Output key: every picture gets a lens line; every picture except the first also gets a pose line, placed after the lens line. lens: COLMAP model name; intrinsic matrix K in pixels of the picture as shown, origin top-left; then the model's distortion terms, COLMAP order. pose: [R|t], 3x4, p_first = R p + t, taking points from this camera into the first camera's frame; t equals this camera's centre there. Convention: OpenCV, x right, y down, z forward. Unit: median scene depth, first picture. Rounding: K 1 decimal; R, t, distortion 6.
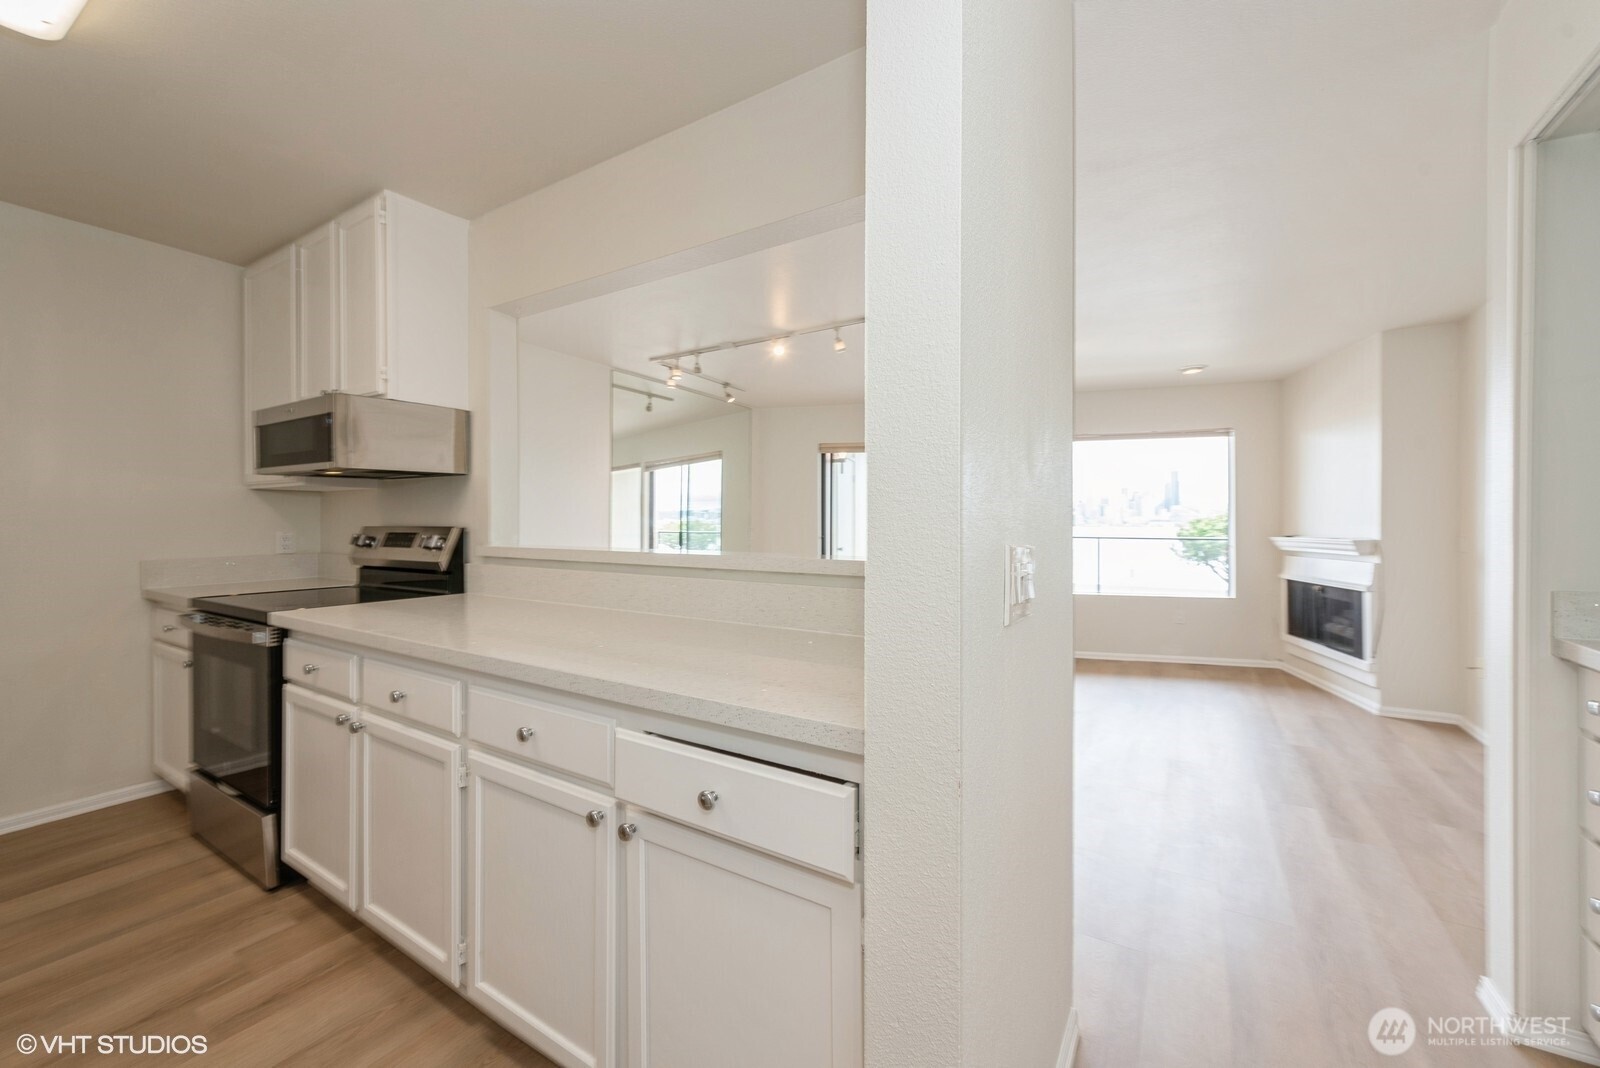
lens RADIAL K [[638.4, 0, 810.8], [0, 638.4, 535.0], [0, 0, 1]] dist [0.008780, -0.001004]
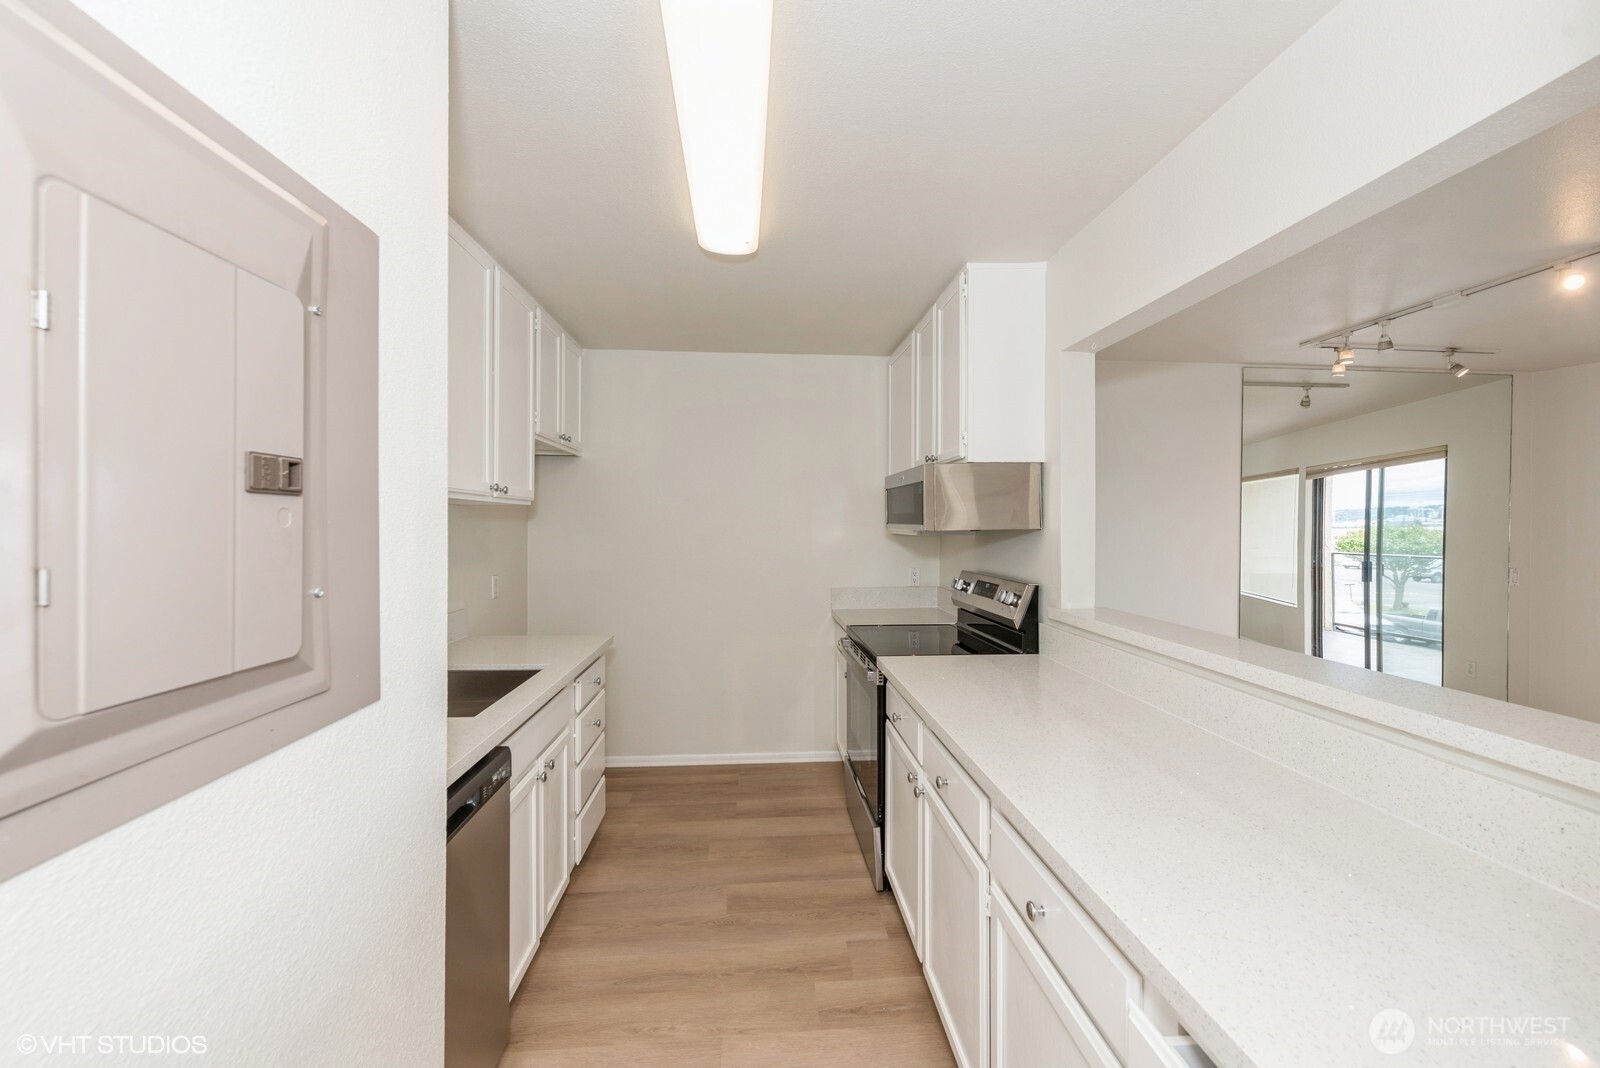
lens RADIAL K [[638.4, 0, 797.0], [0, 638.4, 520.7], [0, 0, 1]] dist [0.008780, -0.001004]
pose [[0.582597, 0.000516, -0.812761, 0.021894], [-0.010062, 0.999928, -0.006578, -0.097699], [0.812699, 0.012010, 0.582560, 0.155109]]
